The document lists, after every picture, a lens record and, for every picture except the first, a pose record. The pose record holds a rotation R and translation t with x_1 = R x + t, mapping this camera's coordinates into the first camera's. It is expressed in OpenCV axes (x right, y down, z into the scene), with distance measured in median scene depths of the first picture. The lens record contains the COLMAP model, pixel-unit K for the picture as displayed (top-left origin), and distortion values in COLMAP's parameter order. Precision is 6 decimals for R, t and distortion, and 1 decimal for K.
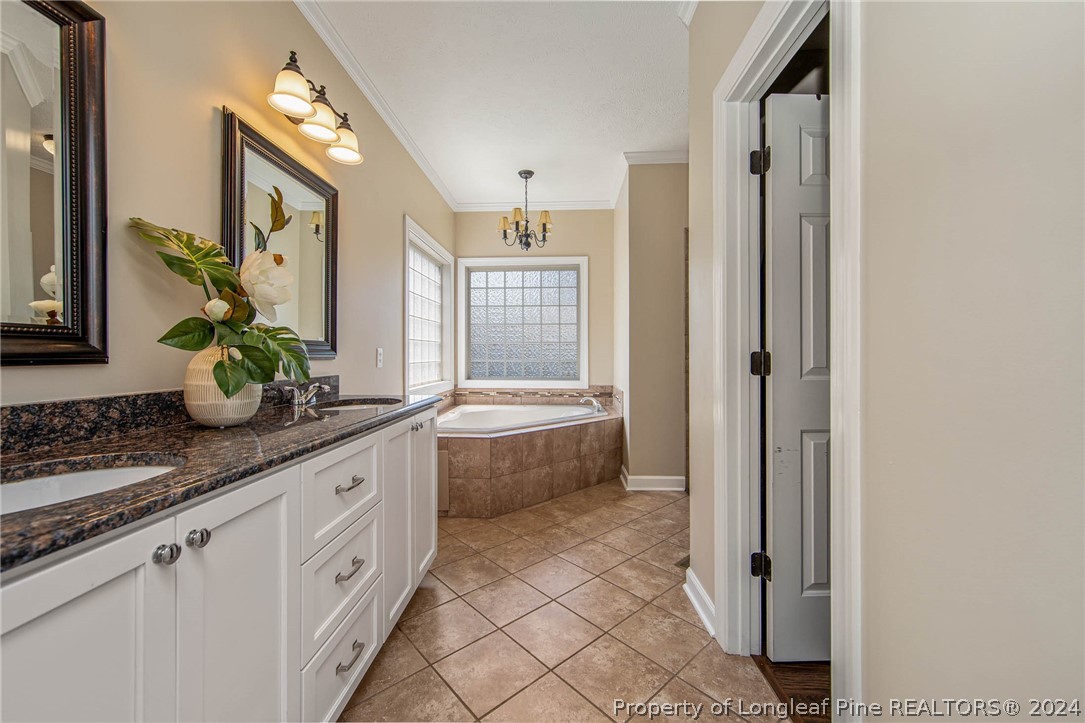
lens RADIAL K [[433.3, 0, 539.8], [0, 433.3, 364.1], [0, 0, 1]] dist [-0.006003, 0.000727]
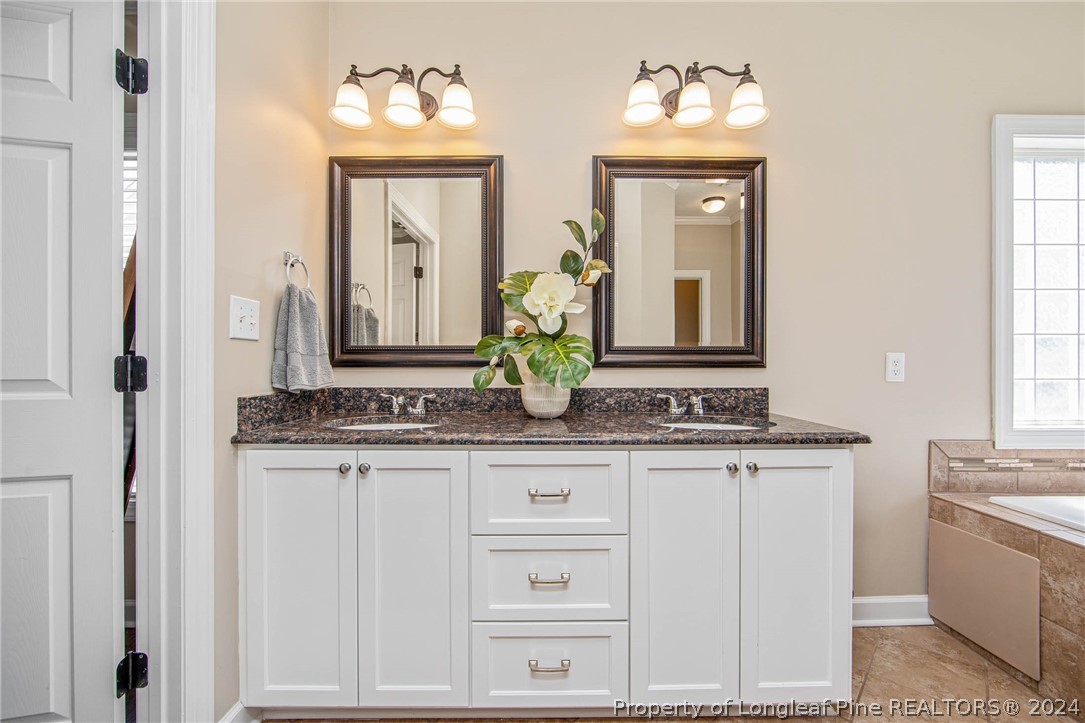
lens RADIAL K [[439.5, 0, 530.7], [0, 439.5, 360.1], [0, 0, 1]] dist [-0.010328, 0.001386]
pose [[0.056403, -0.003067, -0.998403, 0.634422], [-0.024103, 0.999700, -0.004433, -0.021032], [0.998117, 0.024315, 0.056312, 1.020408]]
